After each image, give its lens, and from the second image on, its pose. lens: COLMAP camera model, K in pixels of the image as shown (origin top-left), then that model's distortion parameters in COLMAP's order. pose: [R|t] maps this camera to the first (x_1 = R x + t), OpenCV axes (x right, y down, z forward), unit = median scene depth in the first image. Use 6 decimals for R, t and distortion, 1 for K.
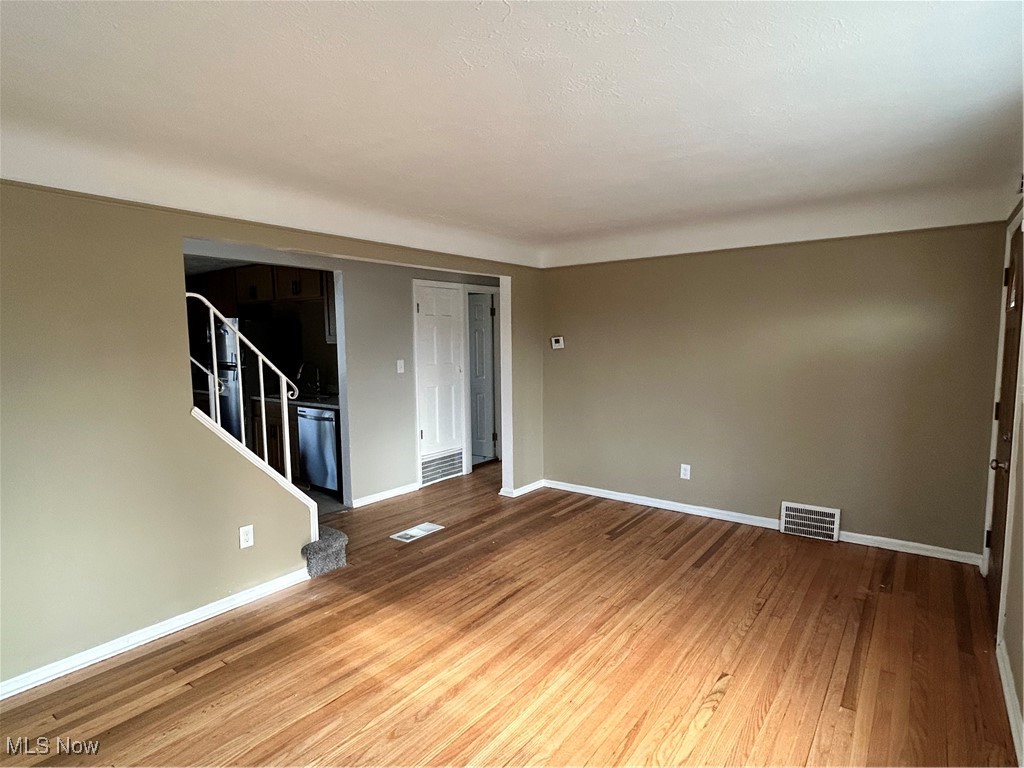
lens RADIAL K [[558.9, 0, 516.2], [0, 558.9, 389.9], [0, 0, 1]] dist [0.003883, 0.001509]
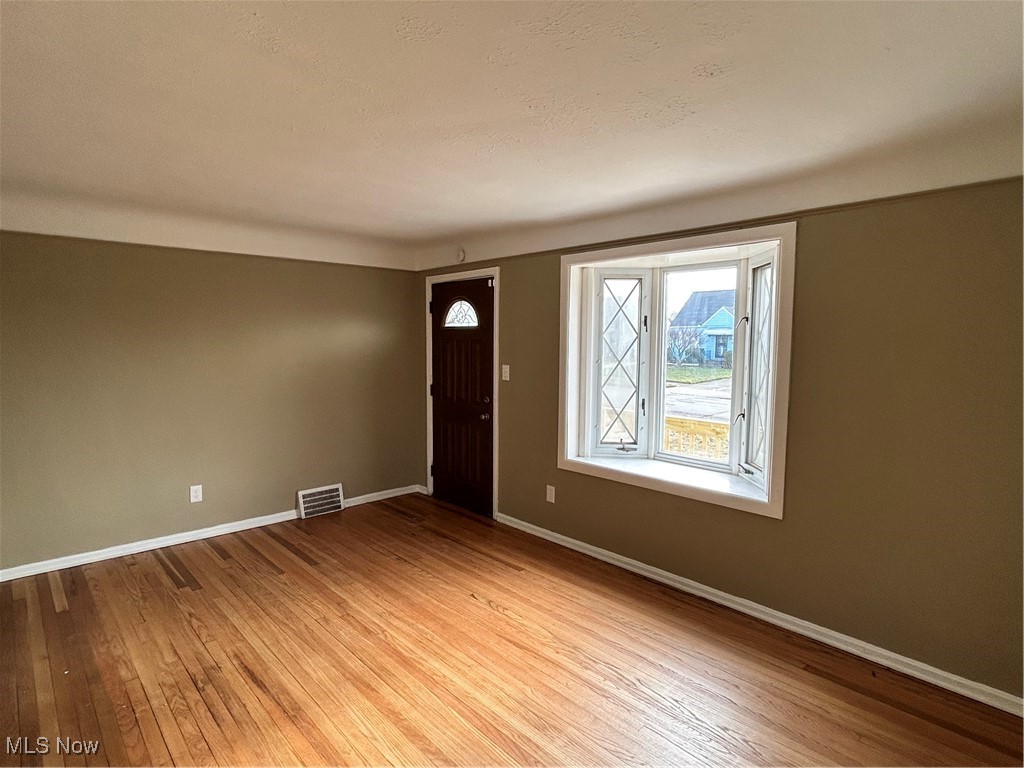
lens RADIAL K [[558.9, 0, 512.8], [0, 558.9, 381.1], [0, 0, 1]] dist [0.003883, 0.001509]
pose [[0.184690, -0.060429, 0.980937, -0.551670], [0.090102, 0.994946, 0.044328, -0.030908], [-0.978658, 0.080198, 0.189201, 0.381216]]
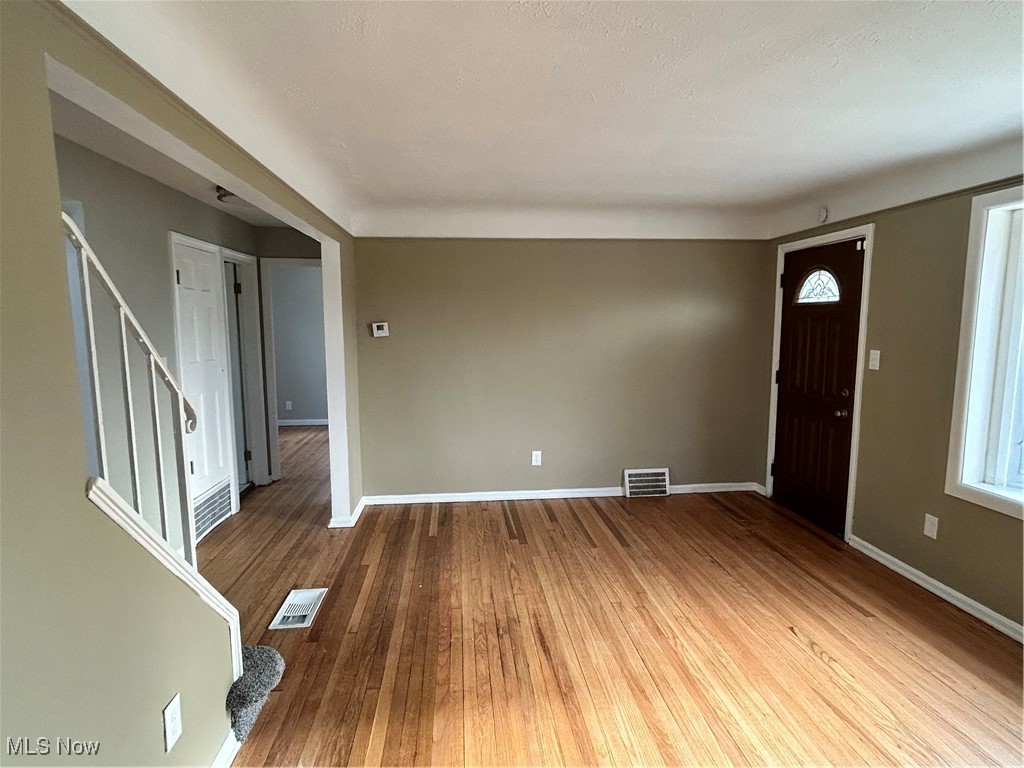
lens RADIAL K [[558.9, 0, 514.2], [0, 558.9, 383.8], [0, 0, 1]] dist [0.003883, 0.001509]
pose [[0.734668, -0.068488, 0.674961, -0.460278], [0.061481, 0.997519, 0.034299, -0.026930], [-0.675635, 0.016299, 0.737056, 0.341409]]
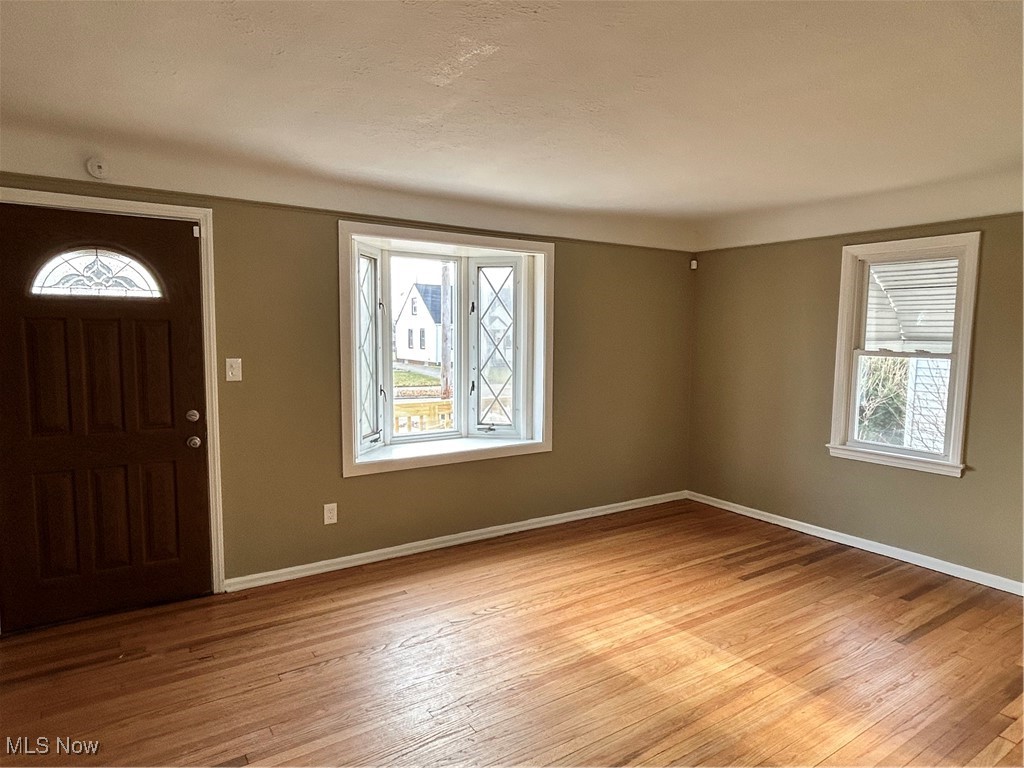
lens RADIAL K [[629.4, 0, 509.2], [0, 629.4, 389.5], [0, 0, 1]] dist [0.007318, -0.000325]
pose [[-0.945206, -0.030033, 0.325091, -0.088159], [0.031606, 0.982665, 0.182678, -0.118263], [-0.324942, 0.182943, -0.927871, 1.285958]]
